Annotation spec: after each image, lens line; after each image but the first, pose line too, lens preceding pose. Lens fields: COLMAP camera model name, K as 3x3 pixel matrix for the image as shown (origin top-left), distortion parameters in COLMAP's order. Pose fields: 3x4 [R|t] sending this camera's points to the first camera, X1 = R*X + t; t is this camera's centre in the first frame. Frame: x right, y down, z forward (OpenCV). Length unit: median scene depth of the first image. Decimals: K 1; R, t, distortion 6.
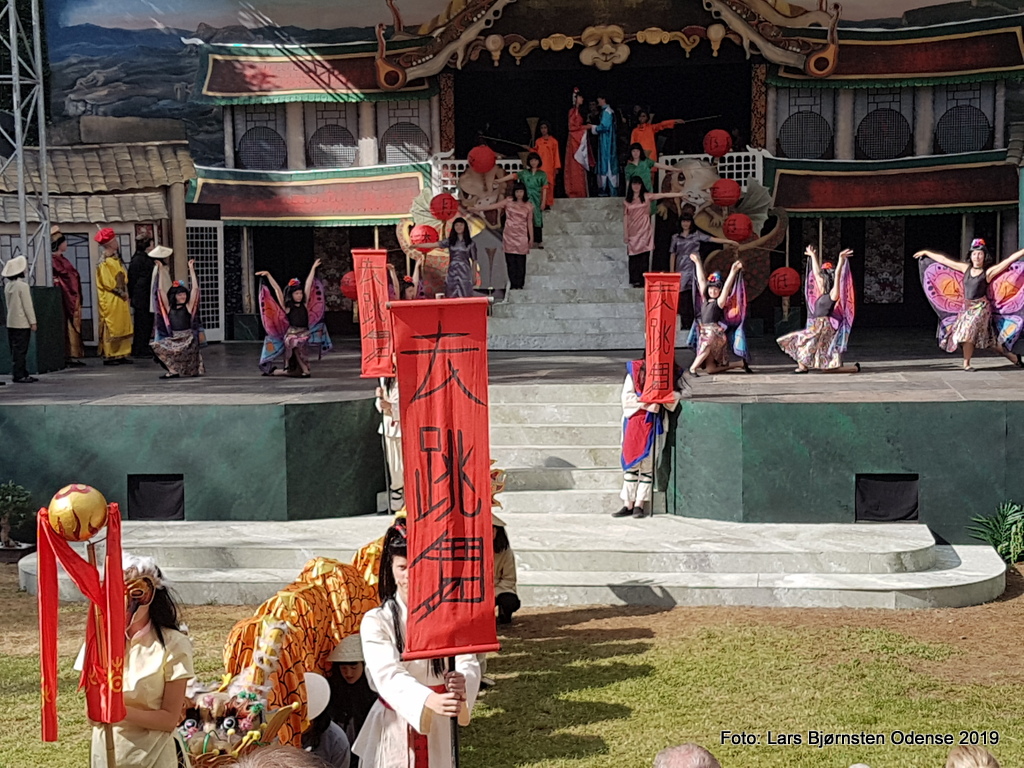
lens RADIAL K [[773.8, 0, 511.5], [0, 773.8, 384.7], [0, 0, 1]] dist [0.073664, -0.017082]
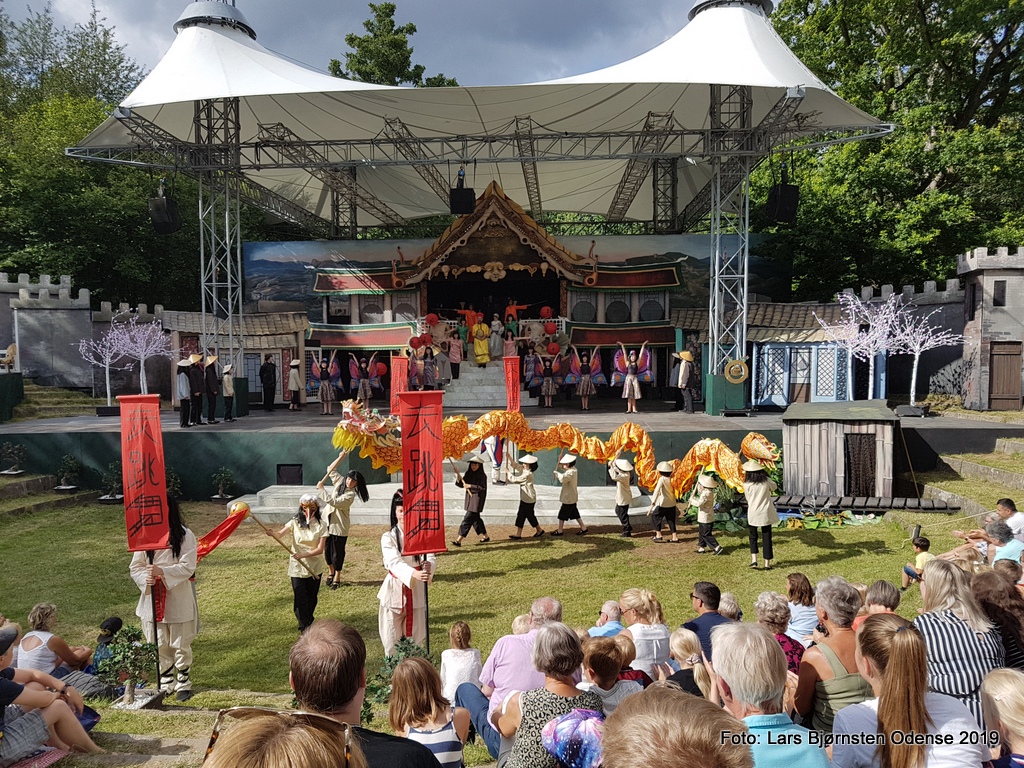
lens RADIAL K [[773.8, 0, 511.8], [0, 773.8, 352.4], [0, 0, 1]] dist [0.073664, -0.017082]
pose [[0.999985, 0.003465, 0.004176, 0.157243], [-0.003328, 0.999465, -0.032538, -0.127691], [-0.004286, 0.032523, 0.999462, -1.182651]]
